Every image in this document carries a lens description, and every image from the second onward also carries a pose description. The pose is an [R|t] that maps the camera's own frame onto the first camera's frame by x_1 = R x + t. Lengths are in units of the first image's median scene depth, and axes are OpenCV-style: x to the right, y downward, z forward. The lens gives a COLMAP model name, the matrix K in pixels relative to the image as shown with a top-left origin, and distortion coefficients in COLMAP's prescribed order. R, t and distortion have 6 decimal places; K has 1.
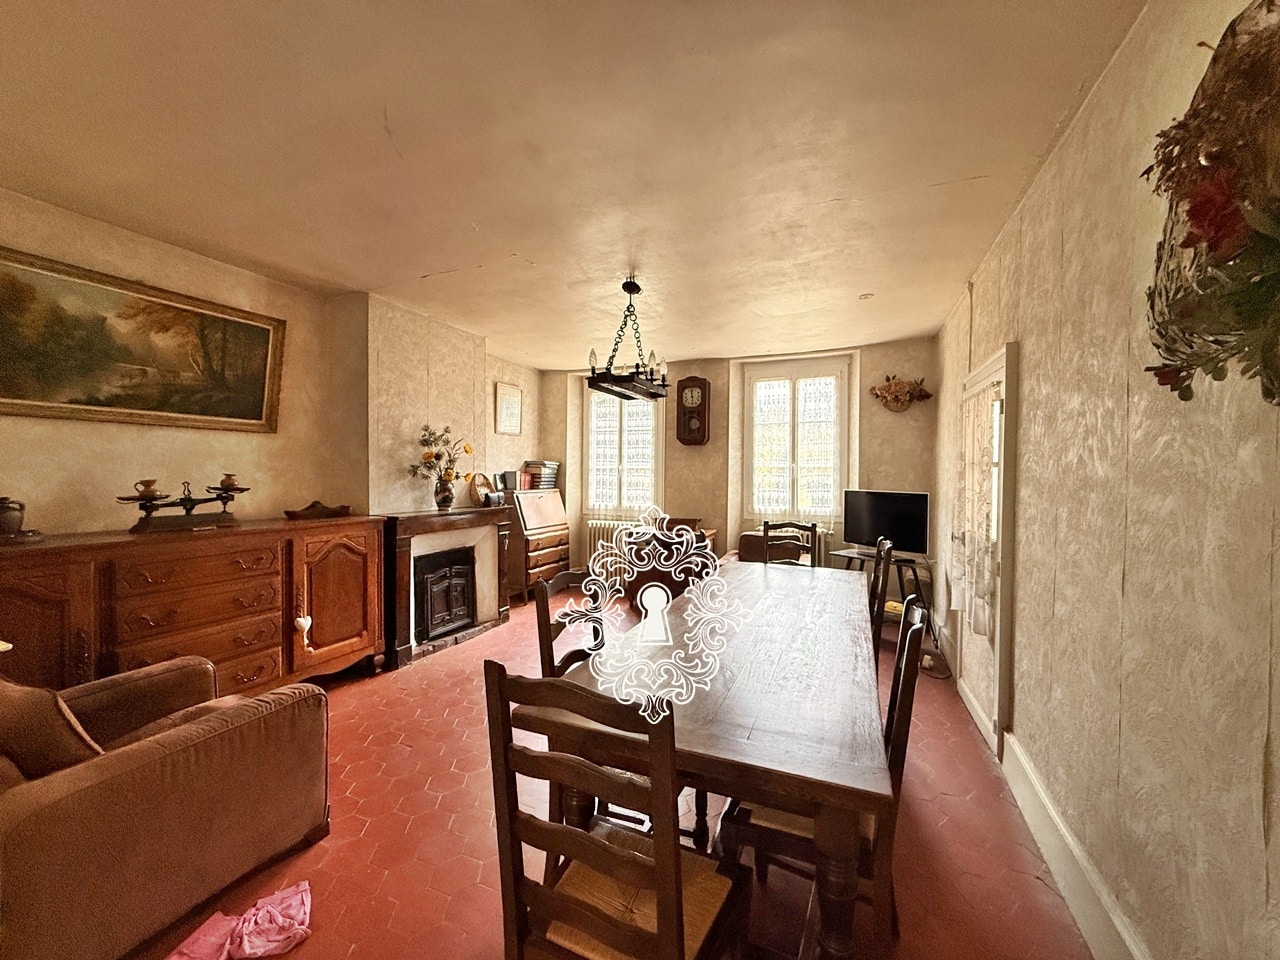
lens RADIAL K [[512.9, 0, 633.2], [0, 512.9, 484.4], [0, 0, 1]] dist [-0.001734, 0.000567]
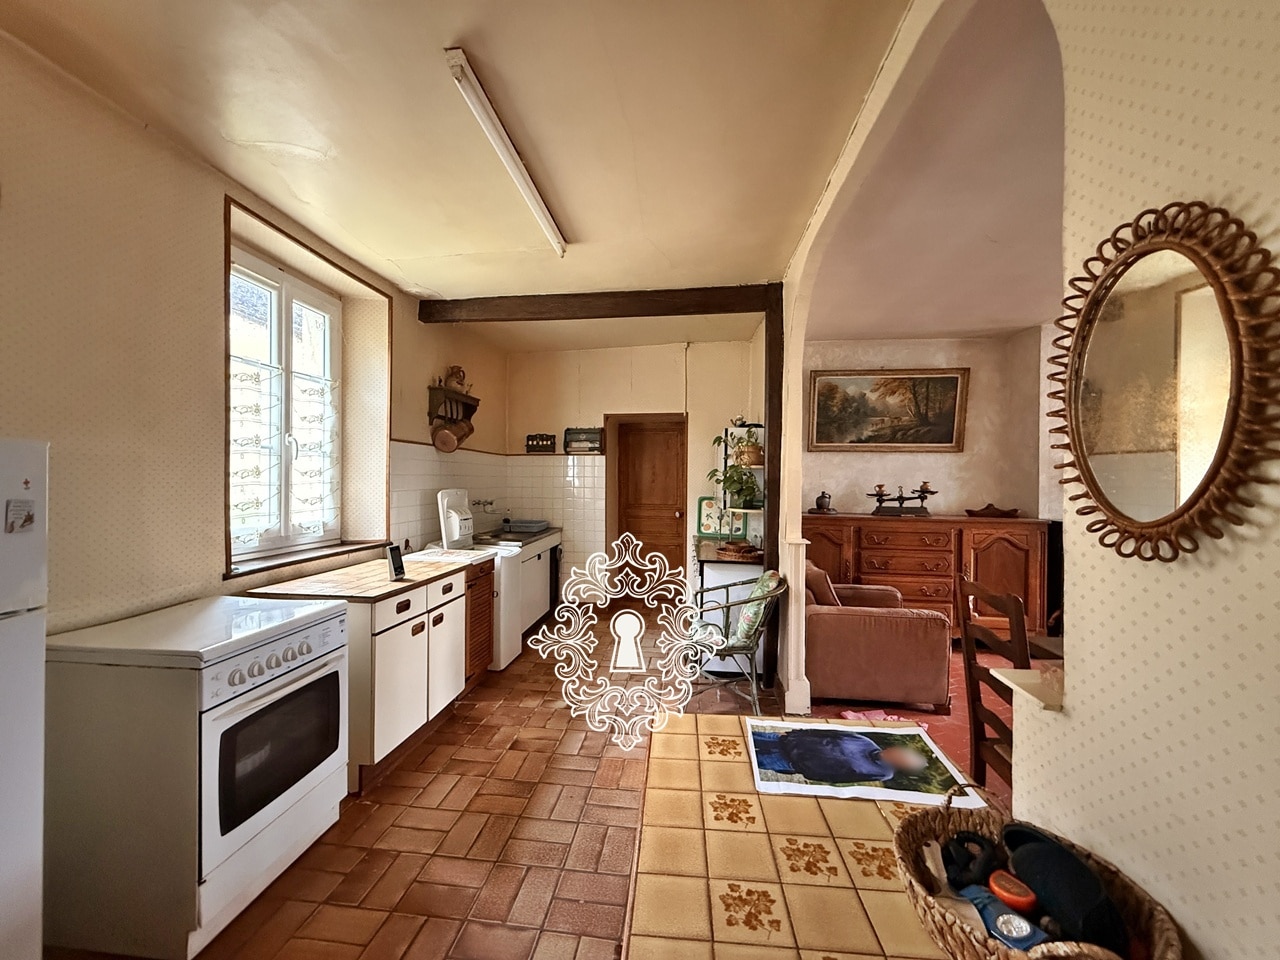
lens RADIAL K [[512.9, 0, 641.5], [0, 512.9, 477.0], [0, 0, 1]] dist [-0.001734, 0.000567]
pose [[0.297051, -0.007851, -0.954829, 0.377306], [-0.032805, 0.999292, -0.018422, 0.020326], [0.954298, 0.036796, 0.296584, -0.225562]]
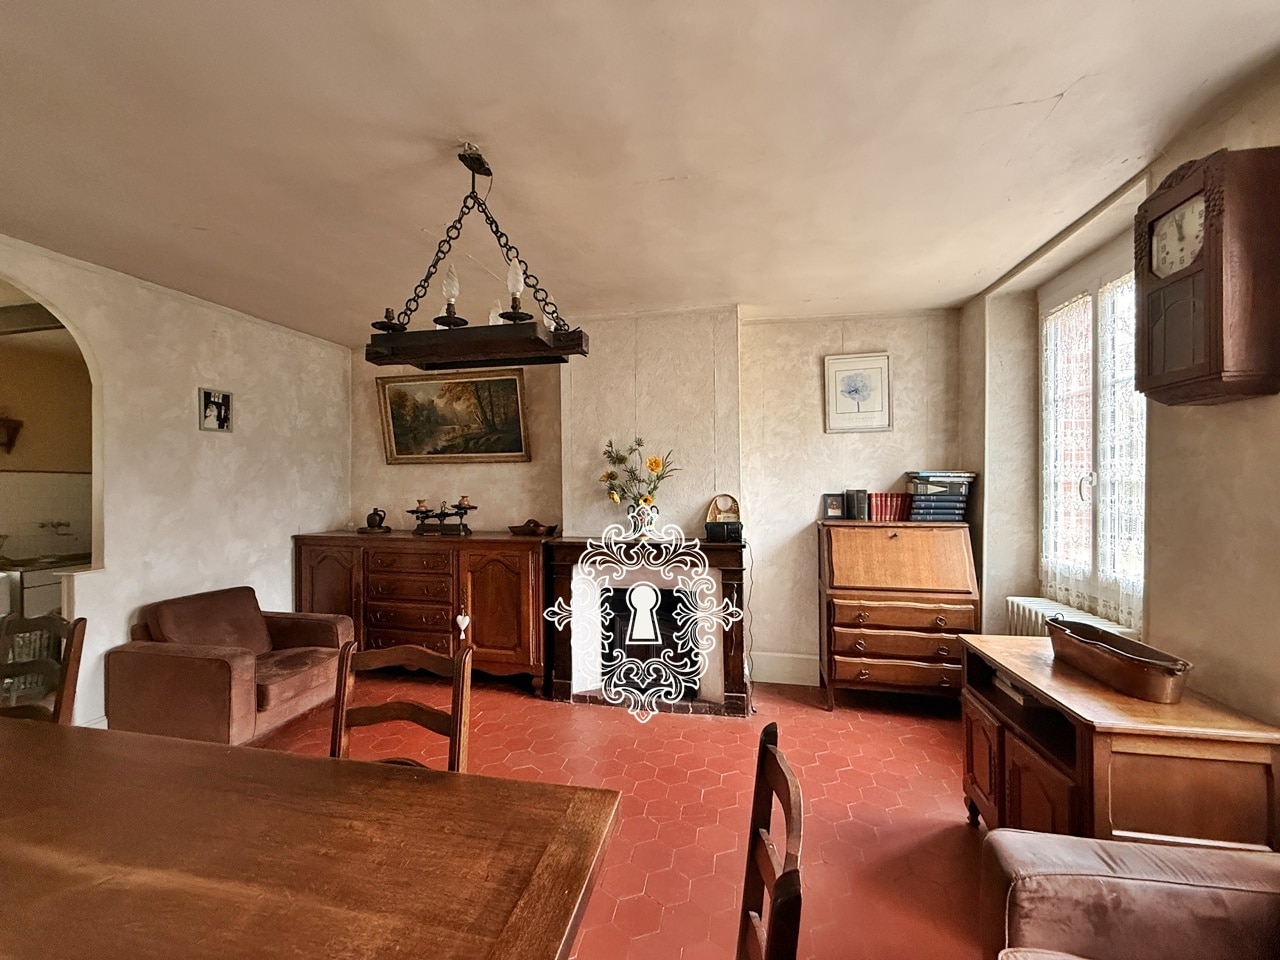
lens RADIAL K [[512.9, 0, 633.6], [0, 512.9, 484.8], [0, 0, 1]] dist [-0.001734, 0.000567]
pose [[0.194103, -0.009303, -0.980937, 0.598242], [-0.014509, 0.999818, -0.012353, -0.037699], [0.980874, 0.016630, 0.193933, 1.123441]]
